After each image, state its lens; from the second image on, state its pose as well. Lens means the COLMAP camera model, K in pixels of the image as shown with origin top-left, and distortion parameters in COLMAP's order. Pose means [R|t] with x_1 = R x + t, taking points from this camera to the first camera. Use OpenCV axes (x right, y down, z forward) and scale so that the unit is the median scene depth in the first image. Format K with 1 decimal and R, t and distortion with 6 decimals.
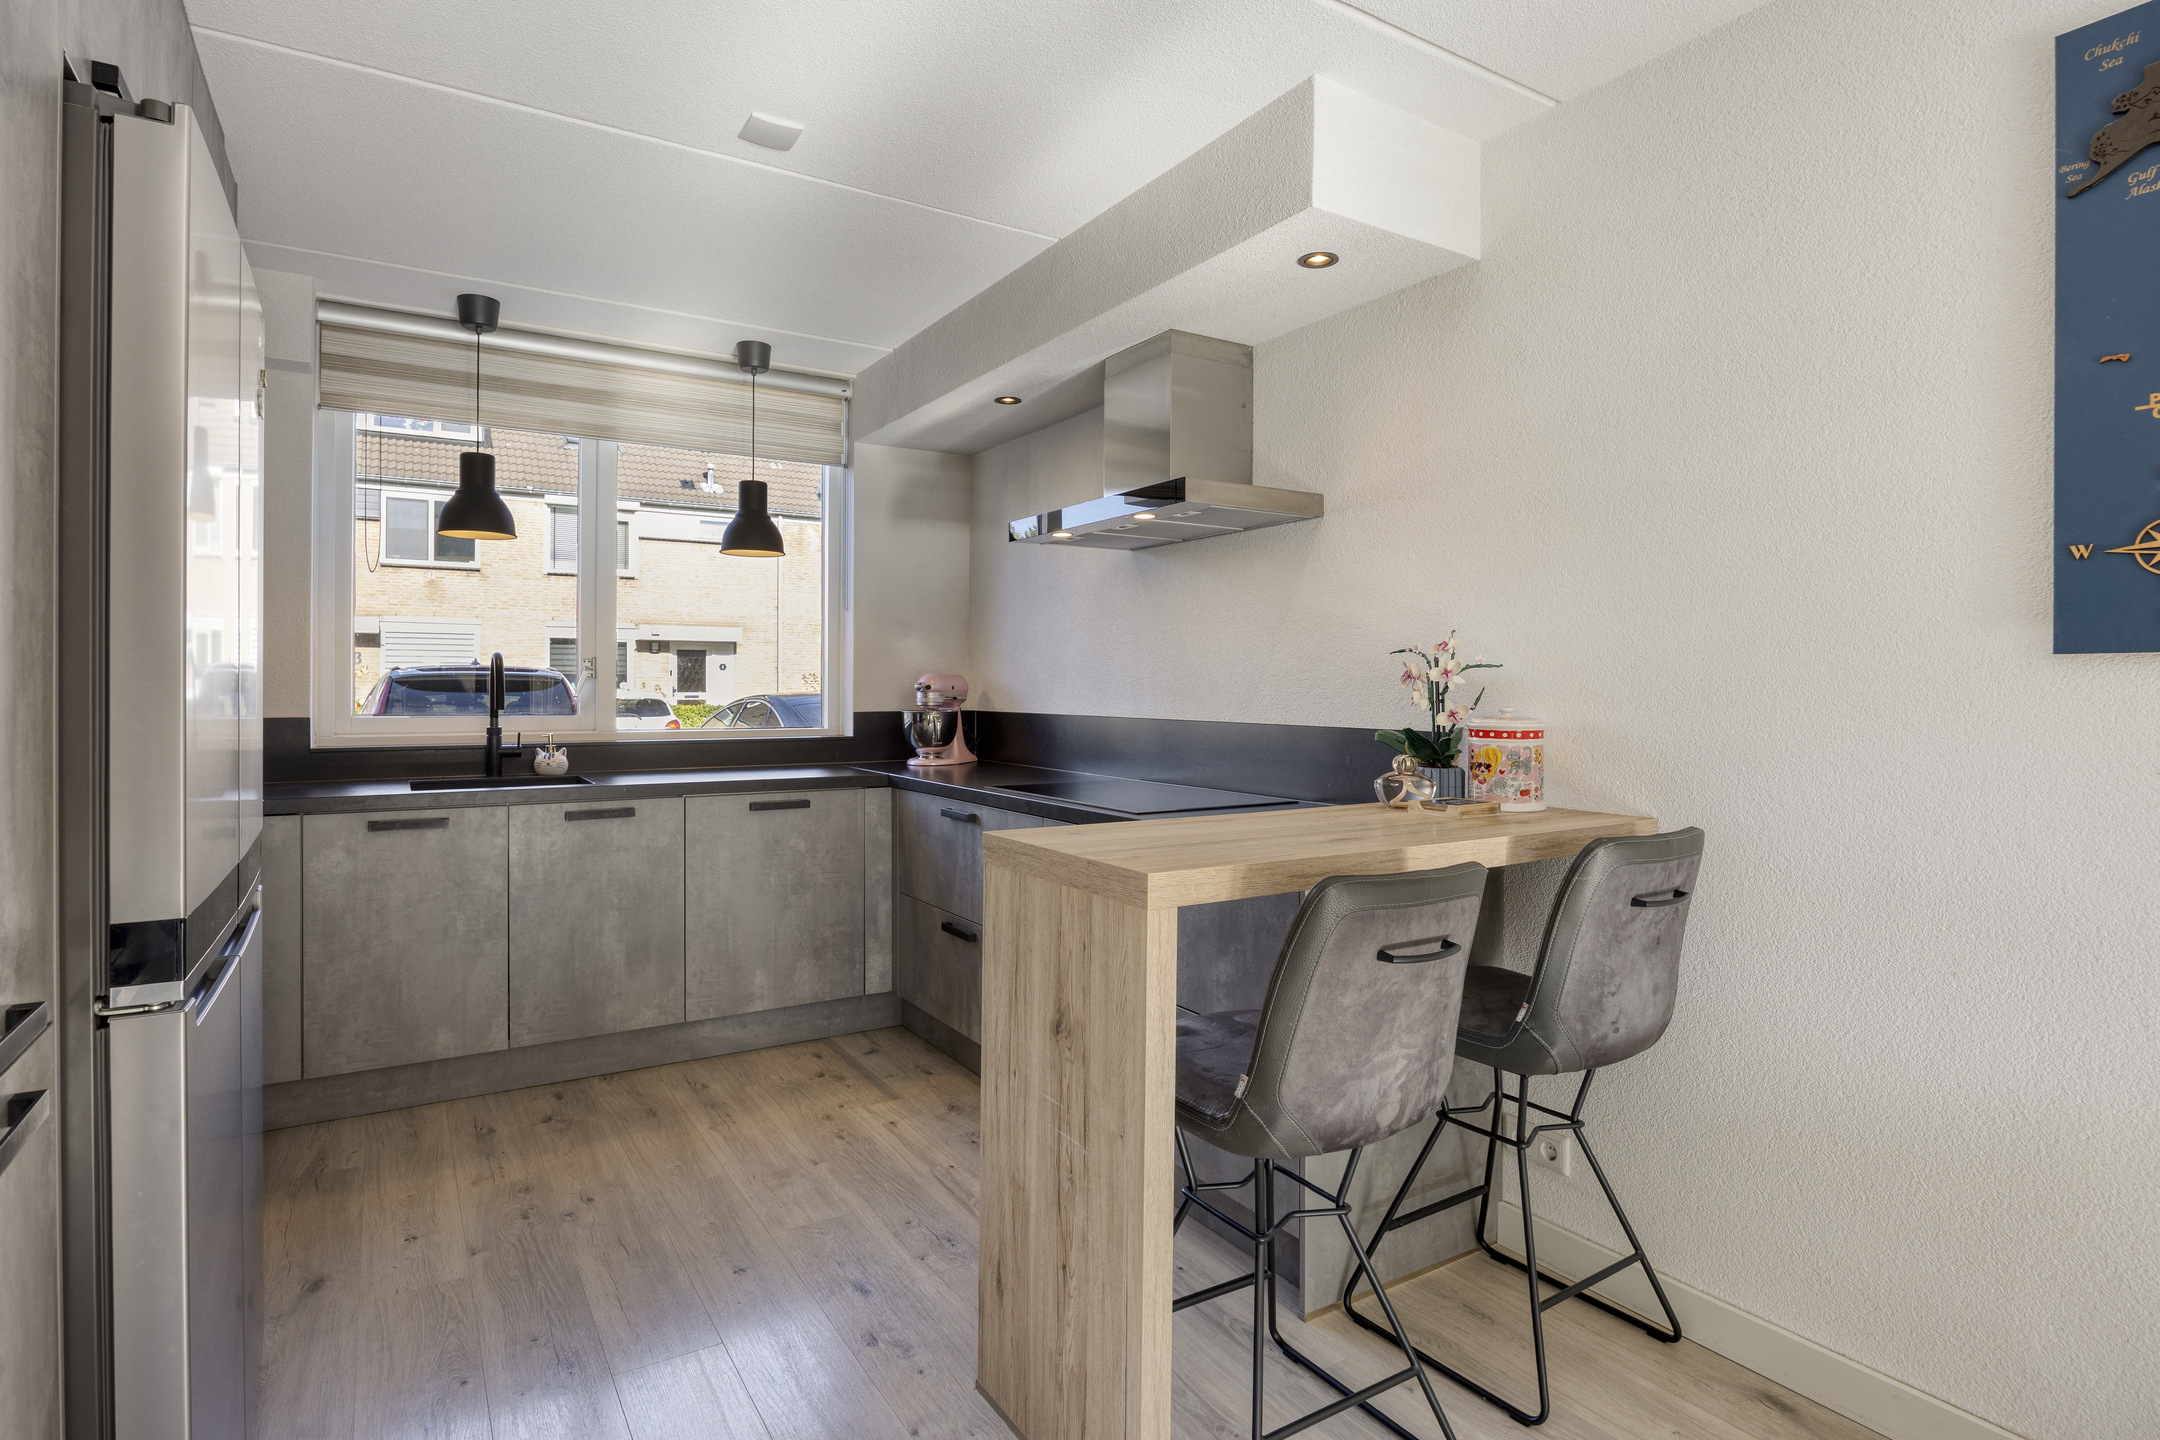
lens RADIAL K [[1105.2, 0, 1077.9], [0, 1105.2, 691.5], [0, 0, 1]] dist [-0.016606, 0.001433]
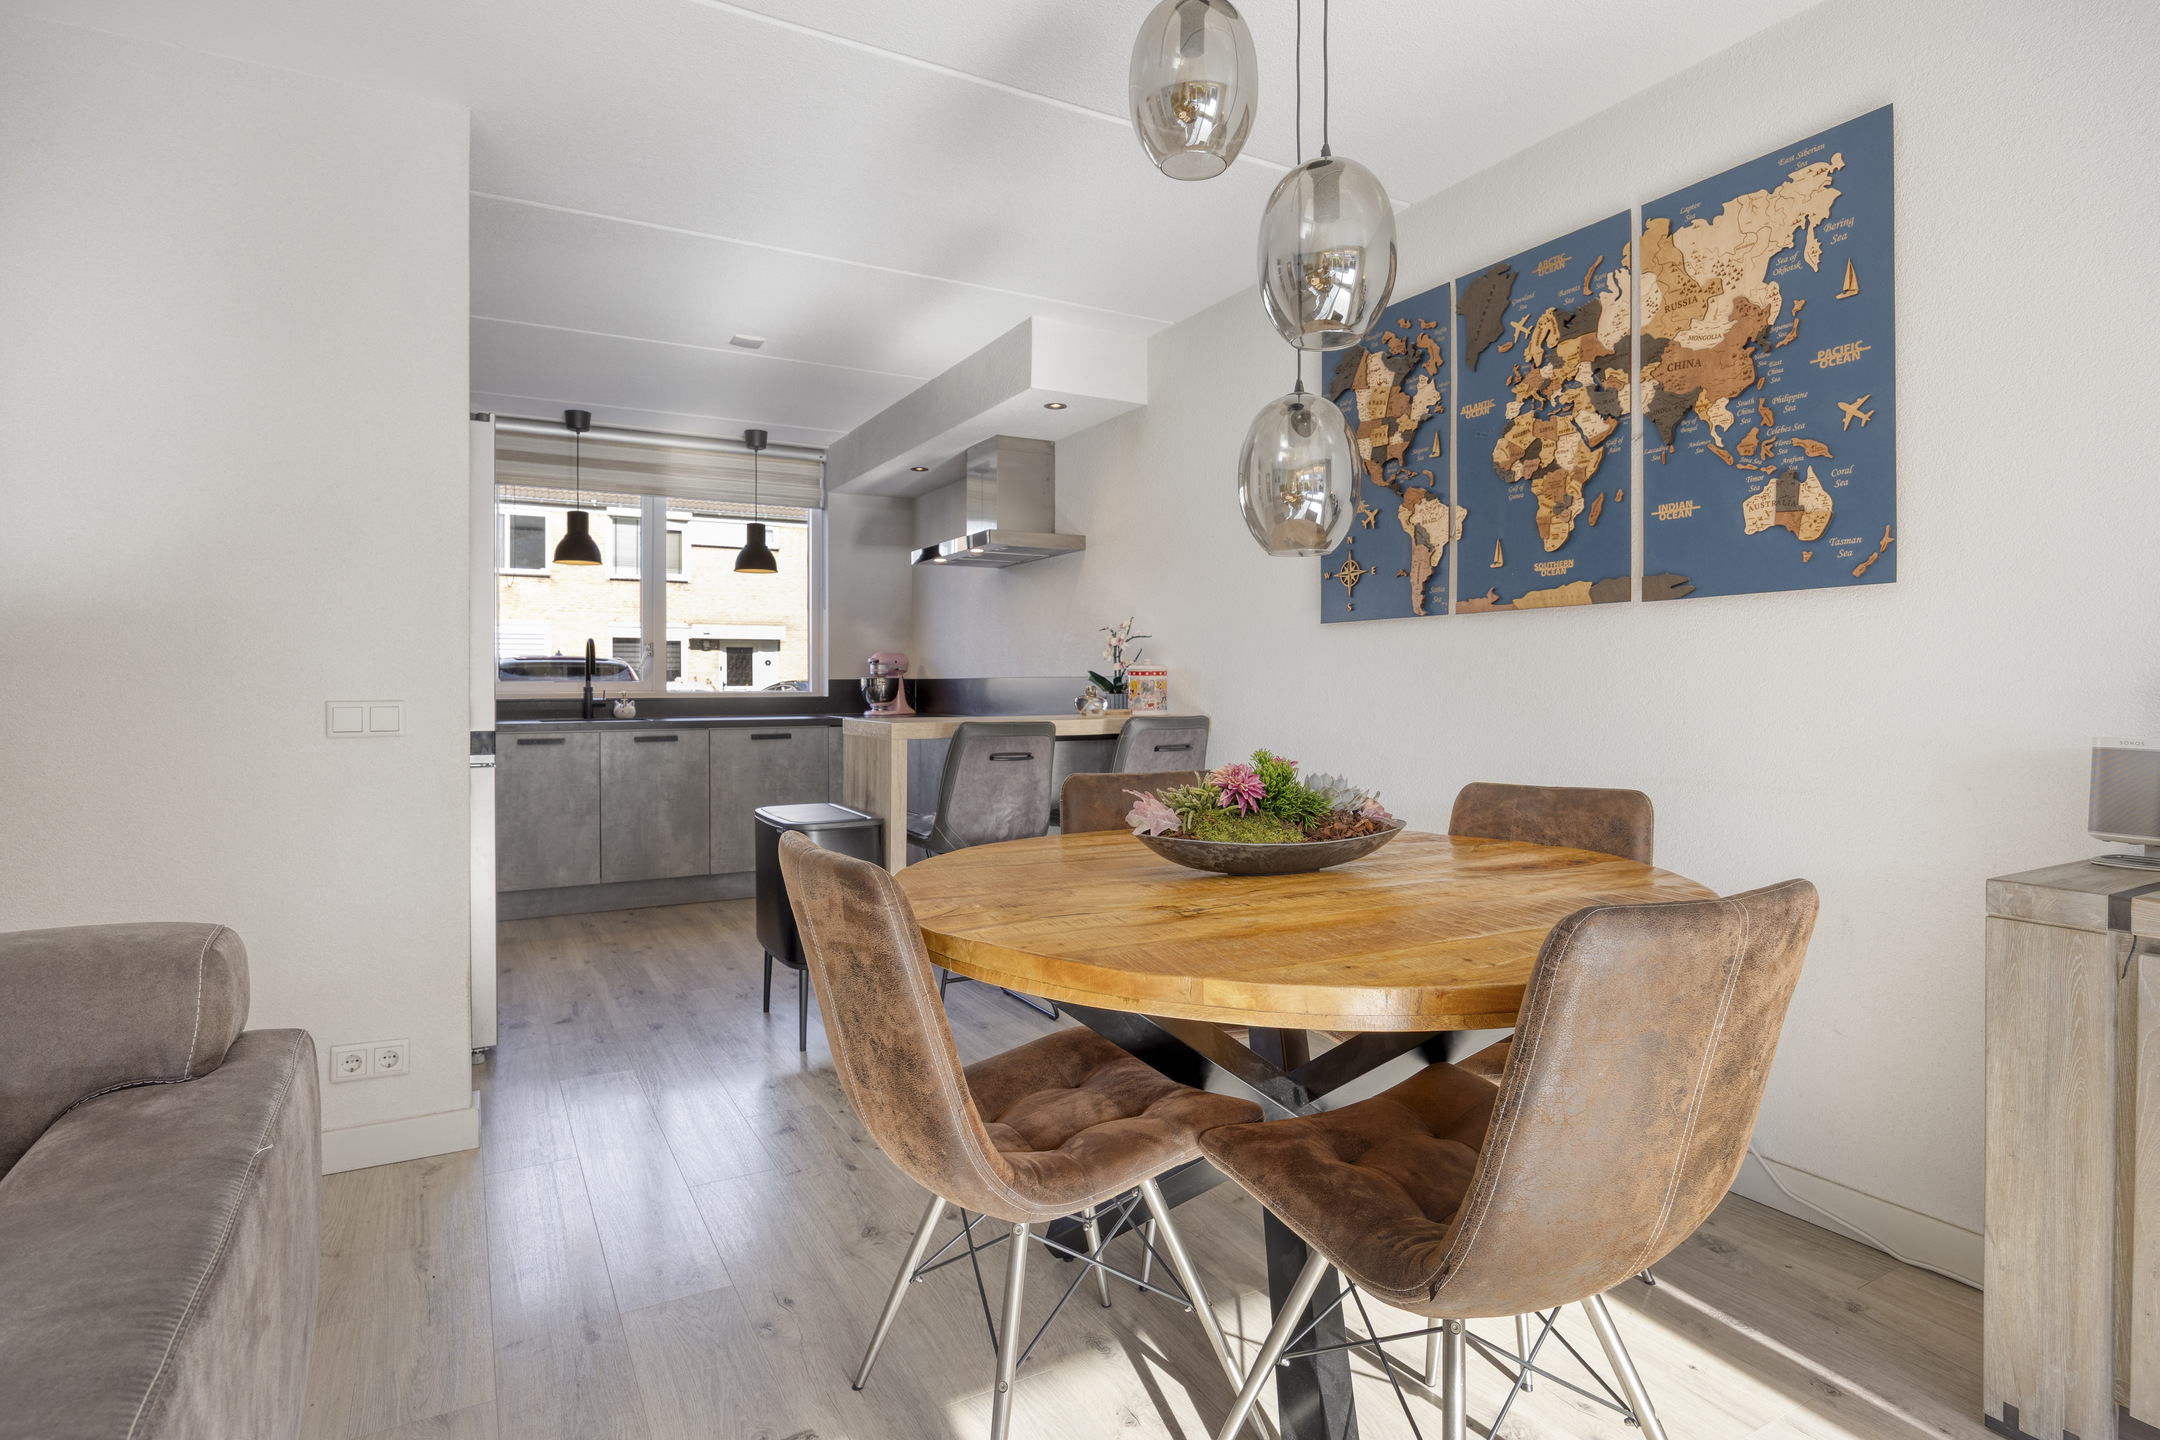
lens RADIAL K [[1120.9, 0, 1080.1], [0, 1120.9, 687.3], [0, 0, 1]] dist [-0.013528, 0.000152]
pose [[0.998822, -0.006020, -0.048149, 0.241507], [0.005885, 0.999978, -0.002930, 0.043159], [0.048166, 0.002643, 0.998836, -0.550719]]
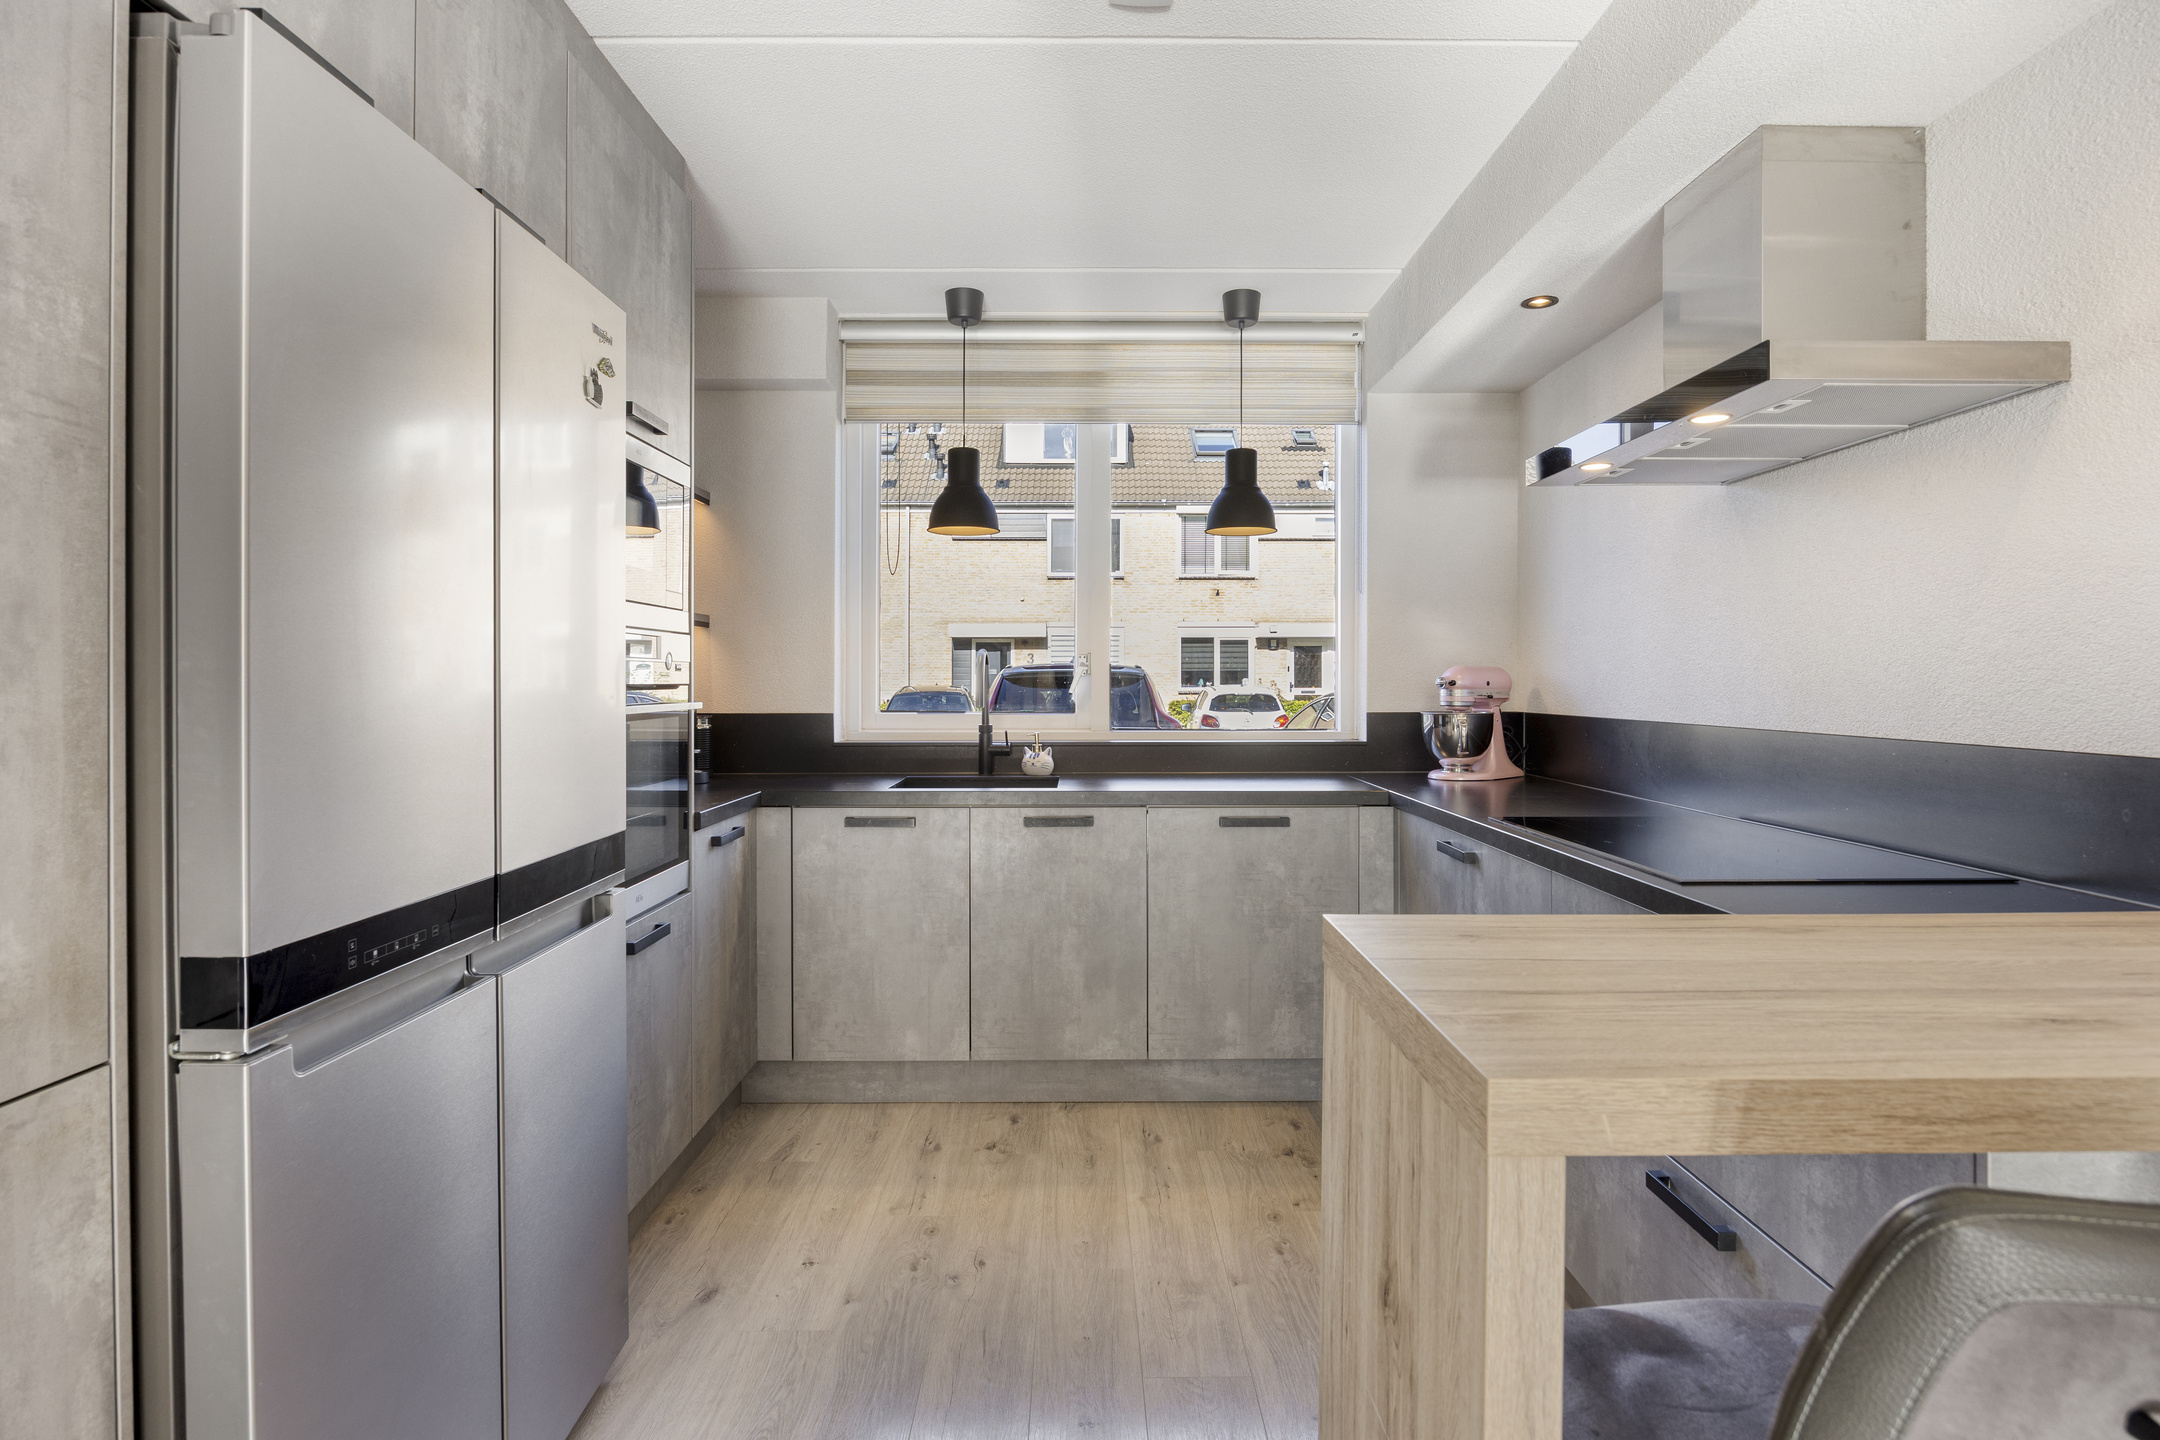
lens RADIAL K [[1097.5, 0, 1097.4], [0, 1097.5, 684.1], [0, 0, 1]] dist [-0.013577, 0.000684]
pose [[0.853534, -0.002172, -0.521032, 0.071067], [0.000993, 0.999996, -0.002541, -0.001613], [0.521035, 0.001652, 0.853533, 0.219368]]
